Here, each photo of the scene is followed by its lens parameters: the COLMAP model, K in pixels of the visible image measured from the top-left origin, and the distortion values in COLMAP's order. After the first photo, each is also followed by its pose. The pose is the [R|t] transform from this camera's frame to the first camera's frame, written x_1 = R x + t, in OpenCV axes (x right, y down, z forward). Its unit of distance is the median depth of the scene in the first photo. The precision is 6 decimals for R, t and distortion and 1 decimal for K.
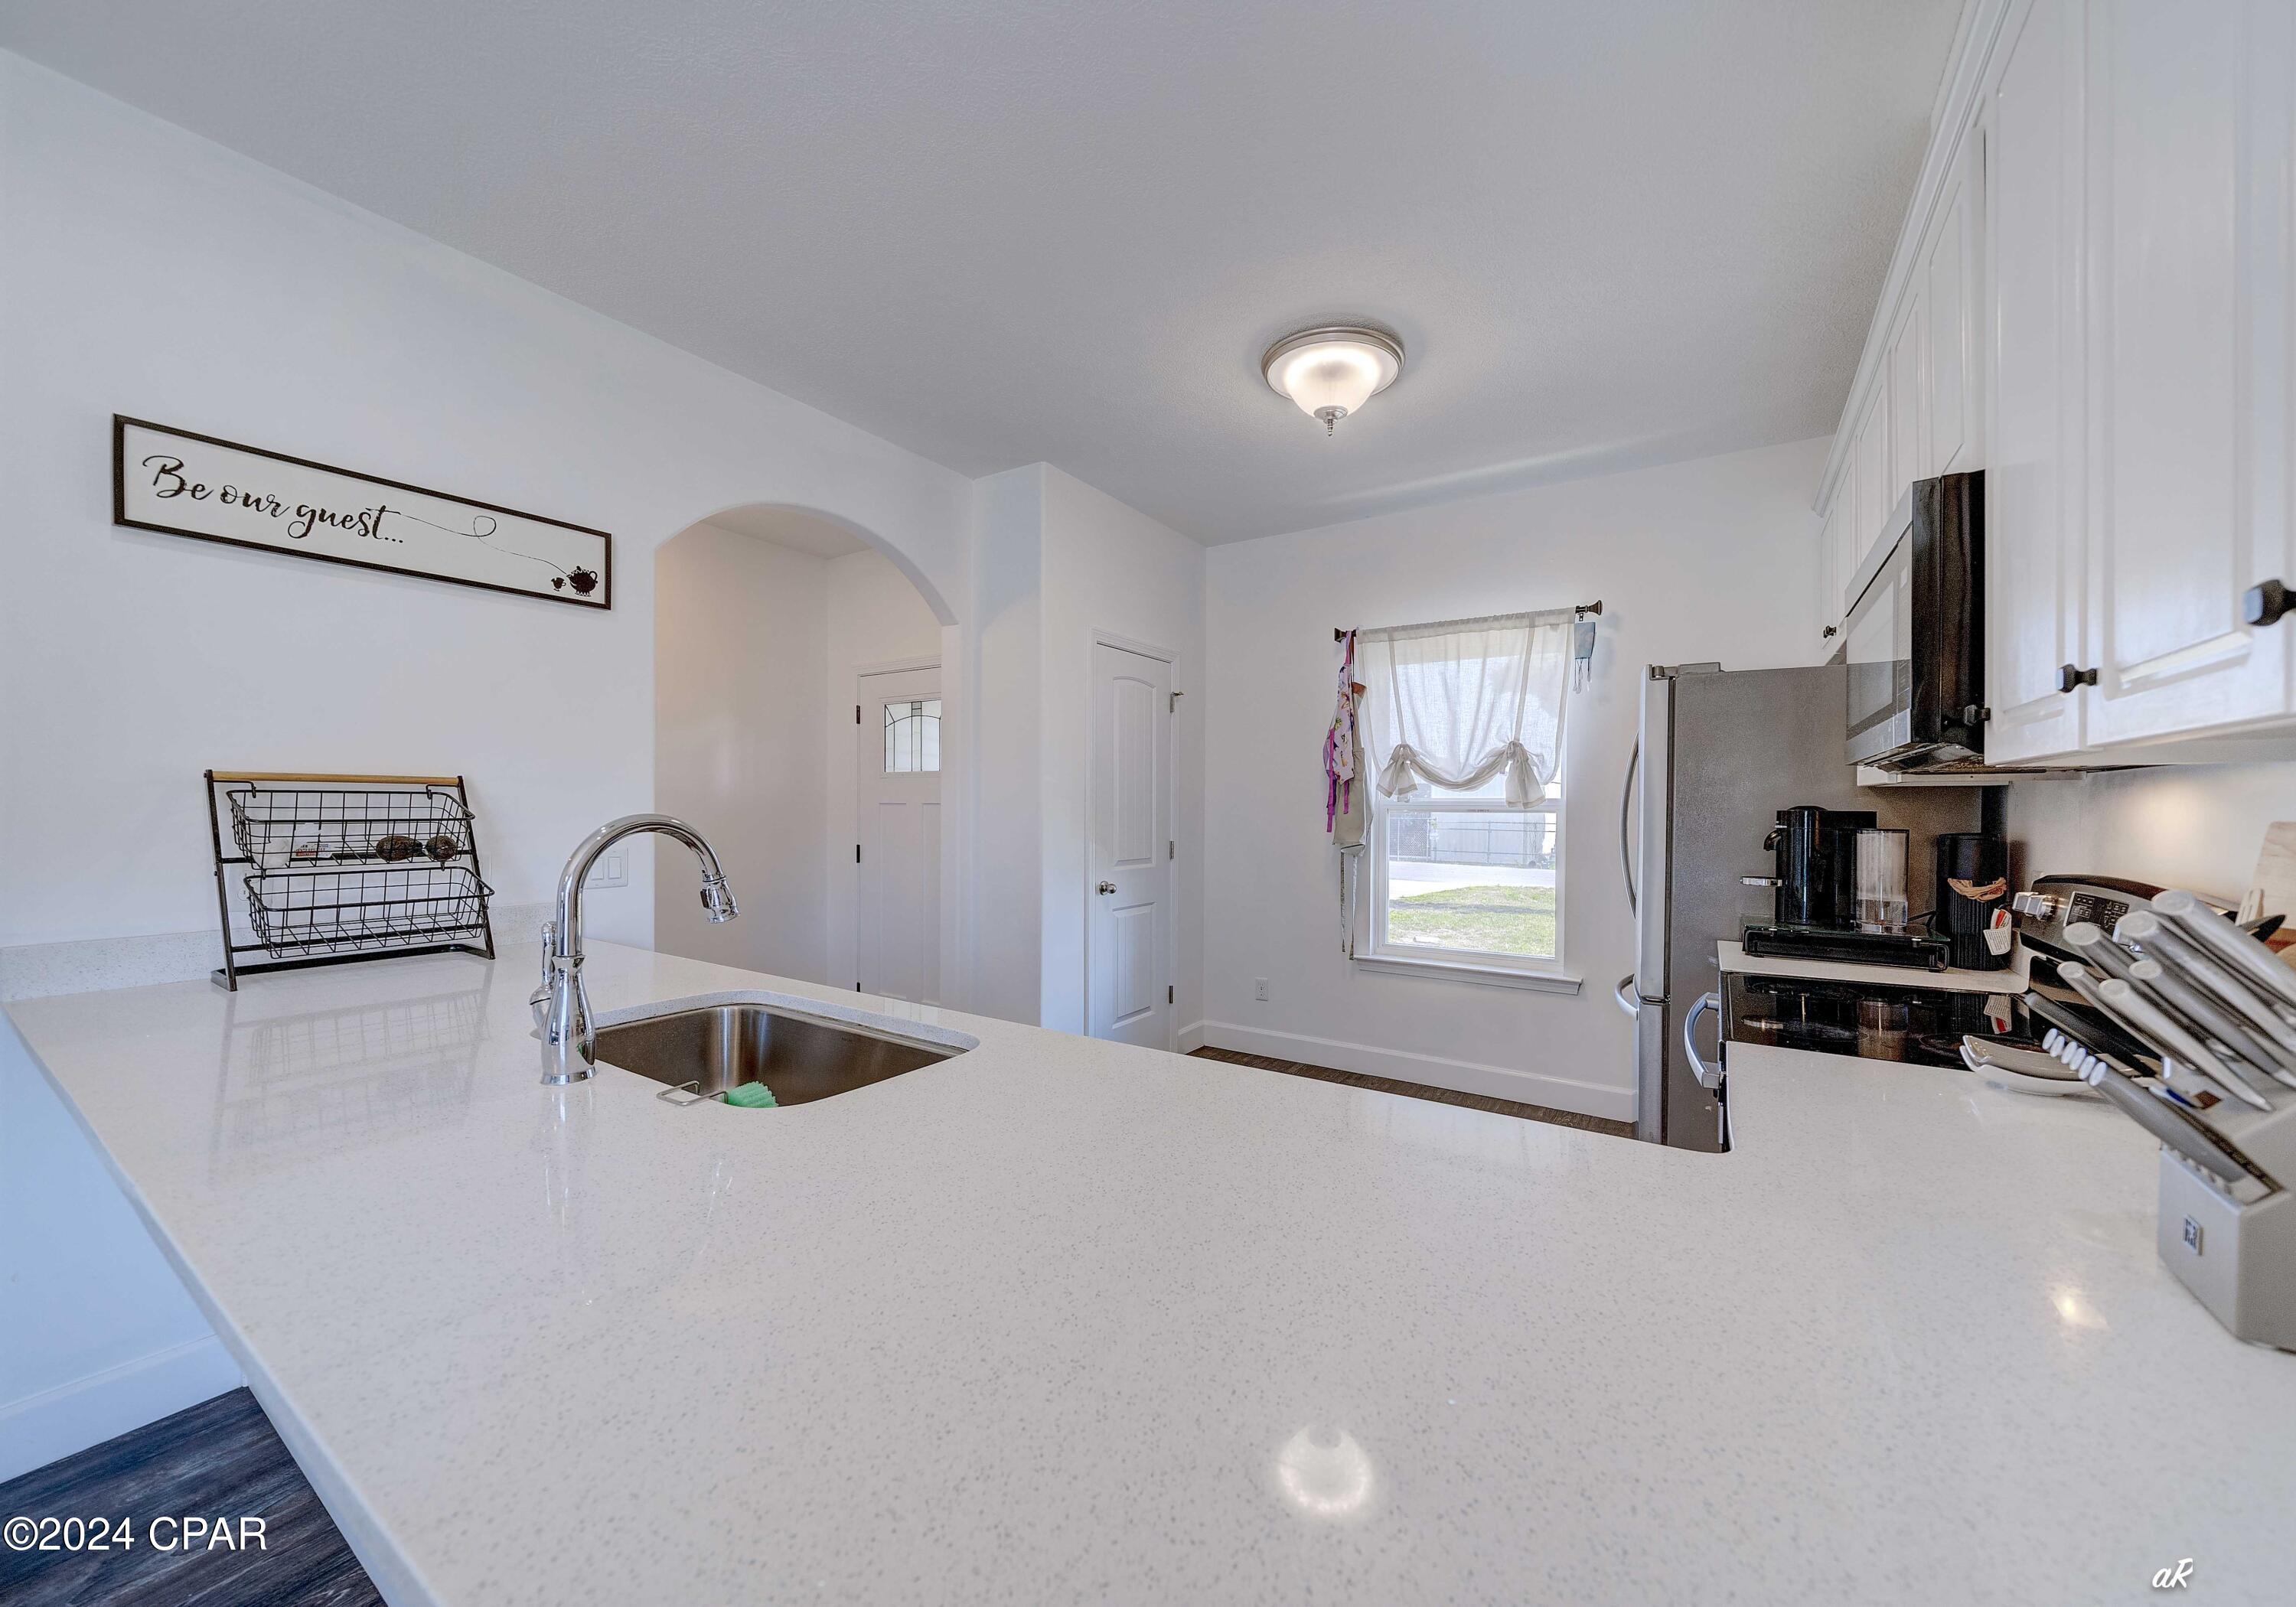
lens RADIAL K [[838.4, 0, 1224.3], [0, 838.4, 810.1], [0, 0, 1]] dist [-0.001622, -0.000191]
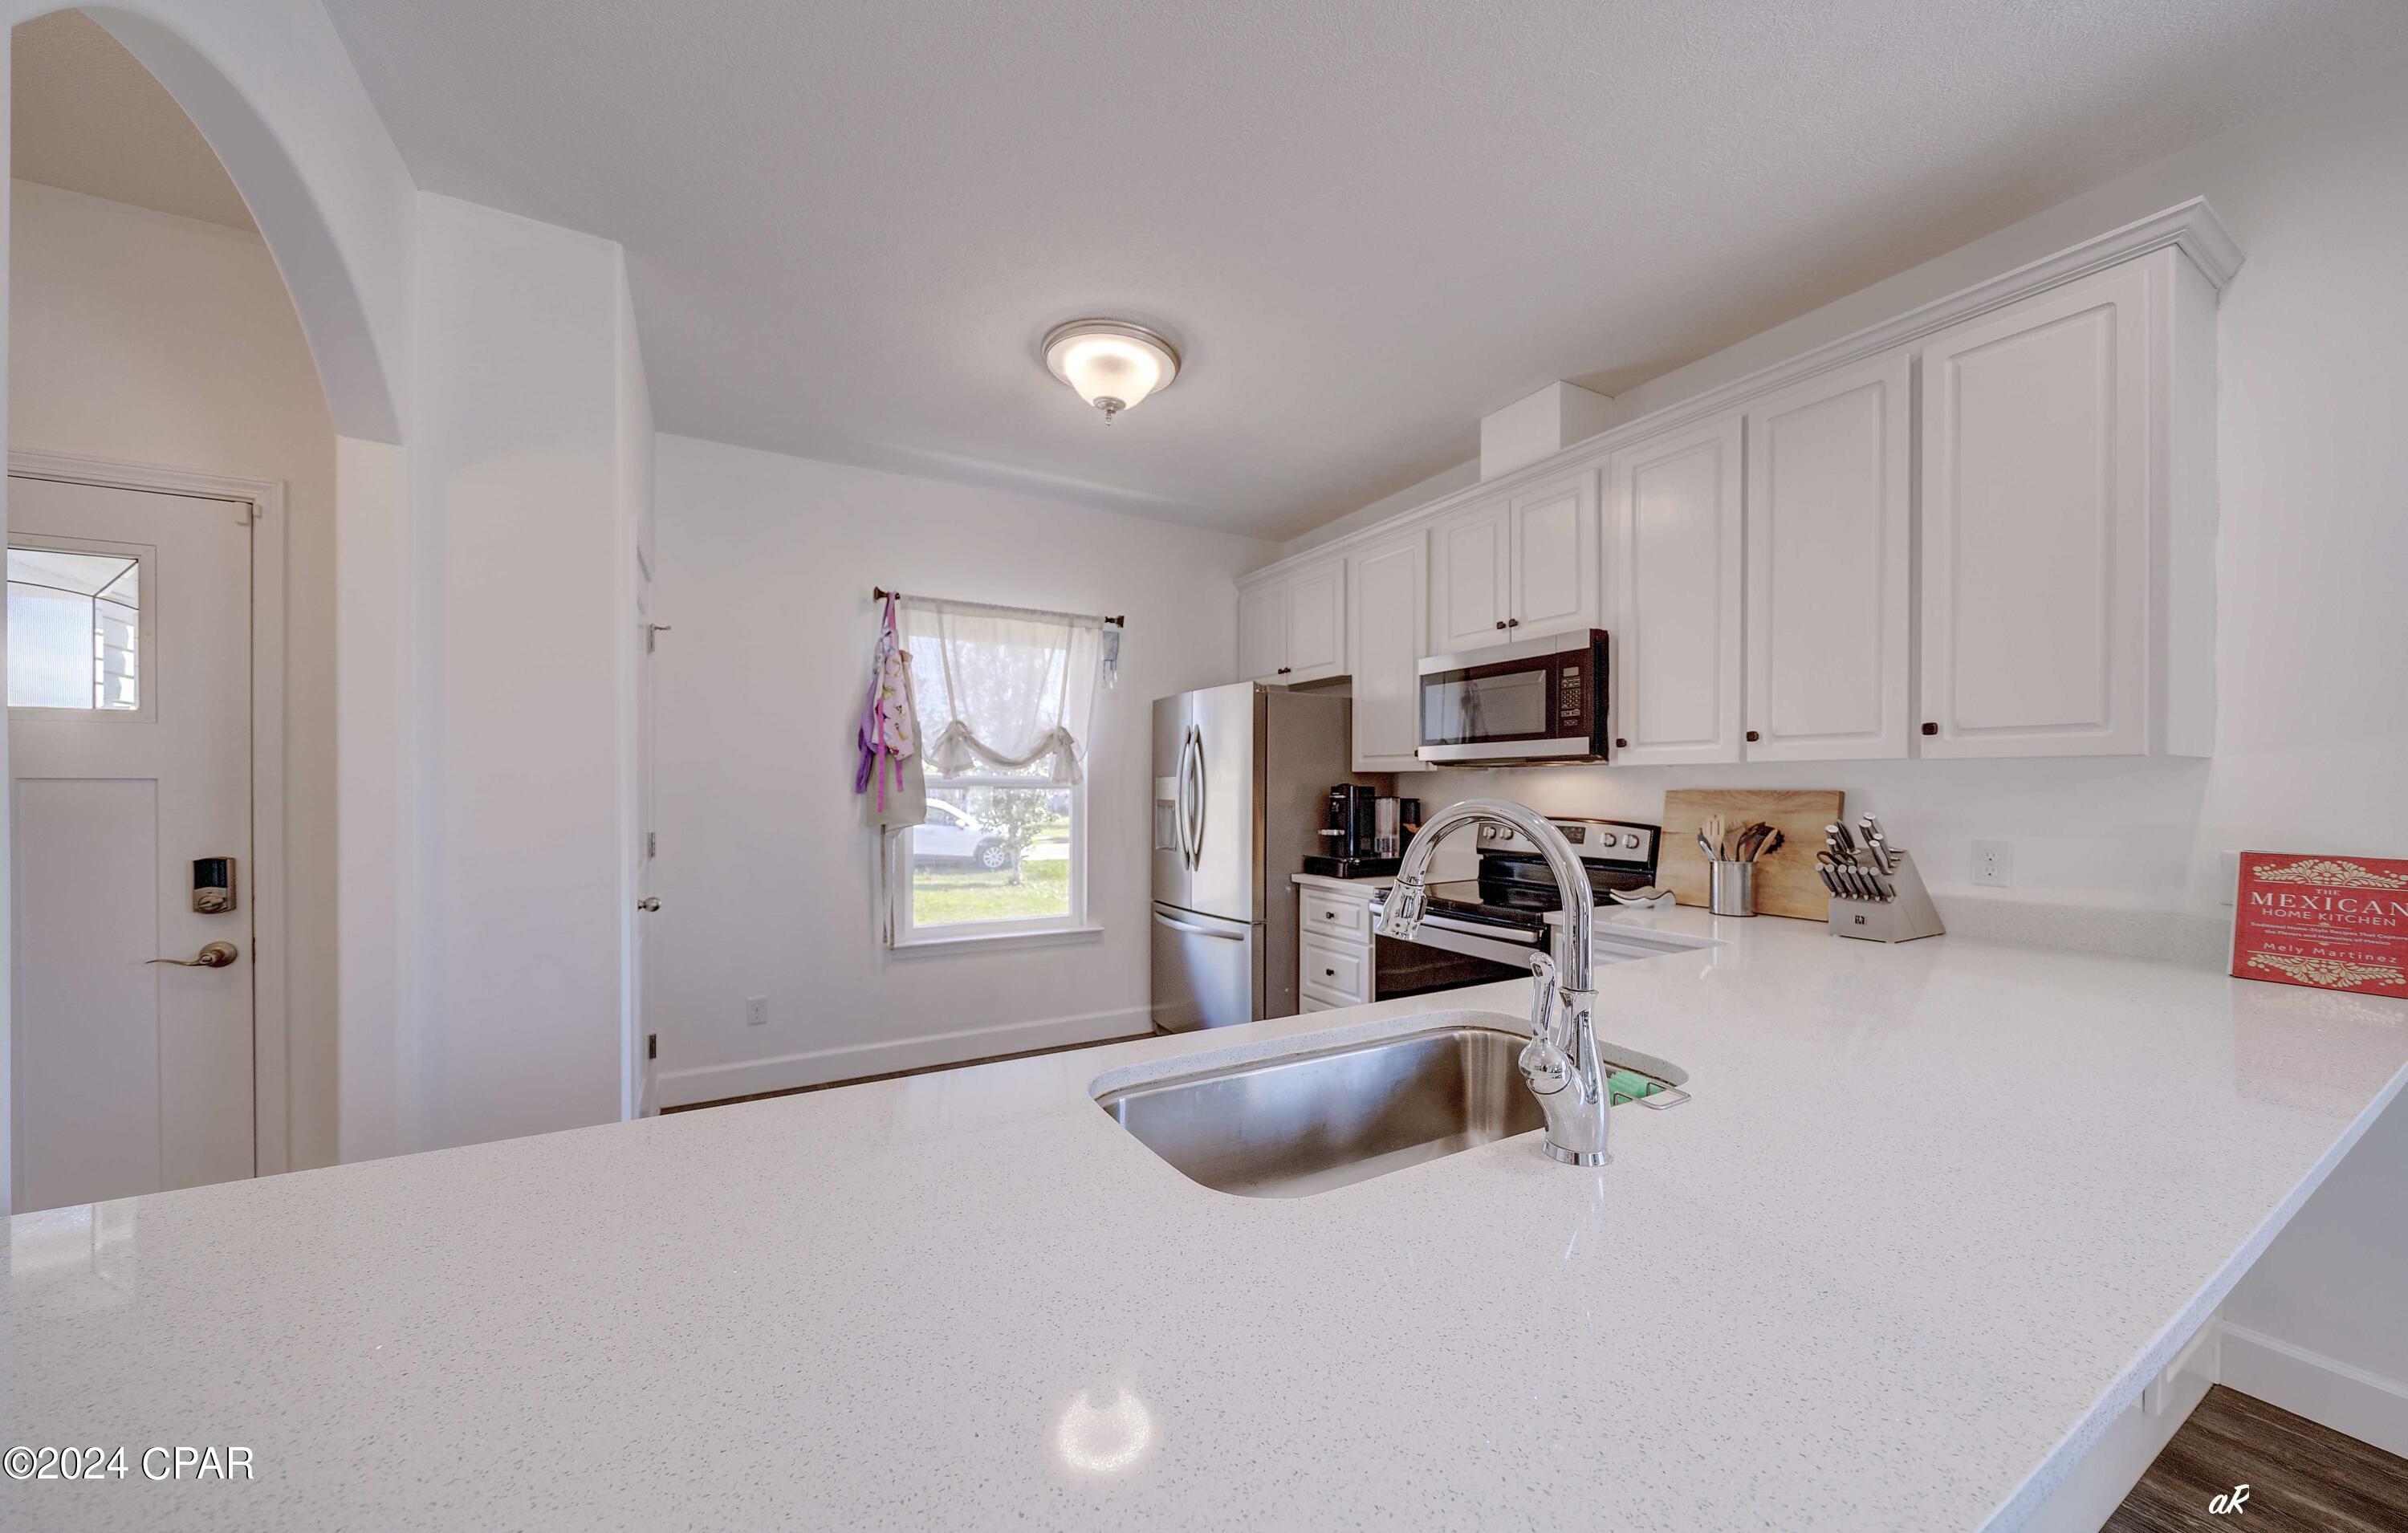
lens RADIAL K [[812.8, 0, 1194.6], [0, 812.8, 790.6], [0, 0, 1]] dist [-0.000477, 0.000008]
pose [[0.496439, -0.010369, 0.868010, -0.500488], [0.004205, 0.999946, 0.009540, -0.004392], [-0.868061, -0.001086, 0.496456, 0.296376]]
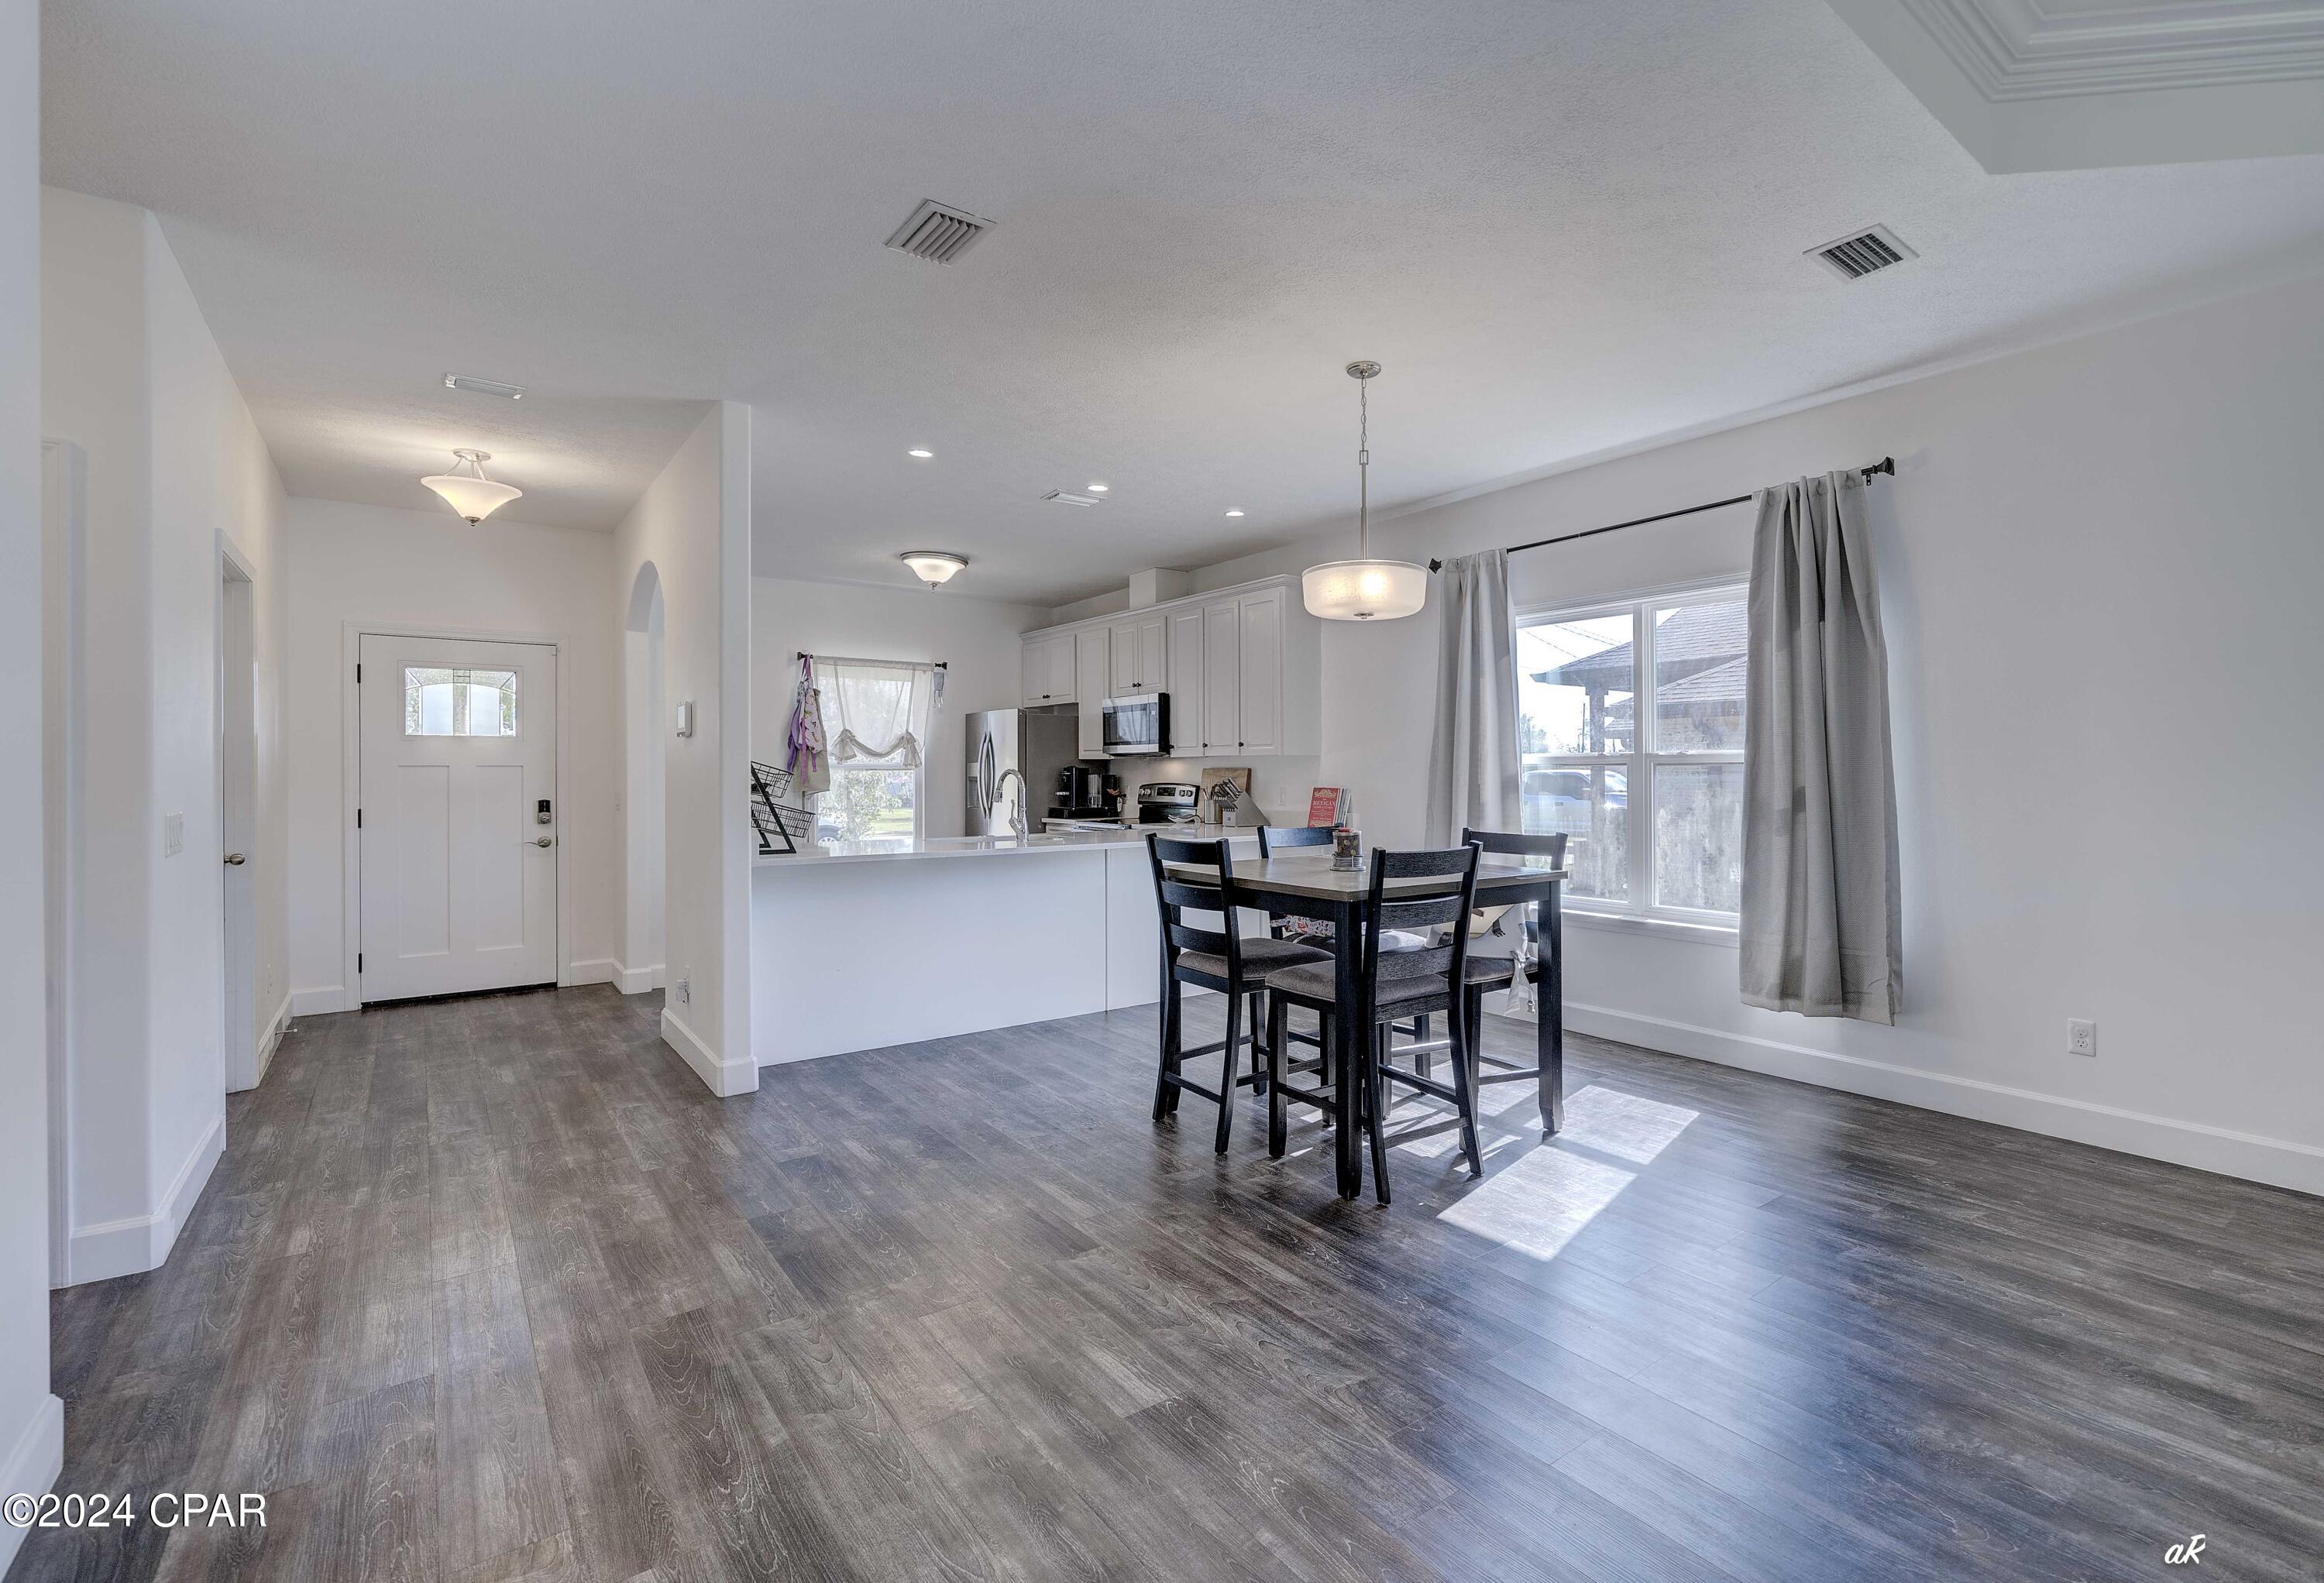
lens RADIAL K [[1035.5, 0, 1164.0], [0, 1035.5, 784.7], [0, 0, 1]] dist [-0.010944, 0.000190]
pose [[0.413608, -0.020643, 0.910221, -1.462649], [0.007608, 0.999786, 0.019217, -0.004221], [-0.910423, -0.001023, 0.413677, -0.444761]]
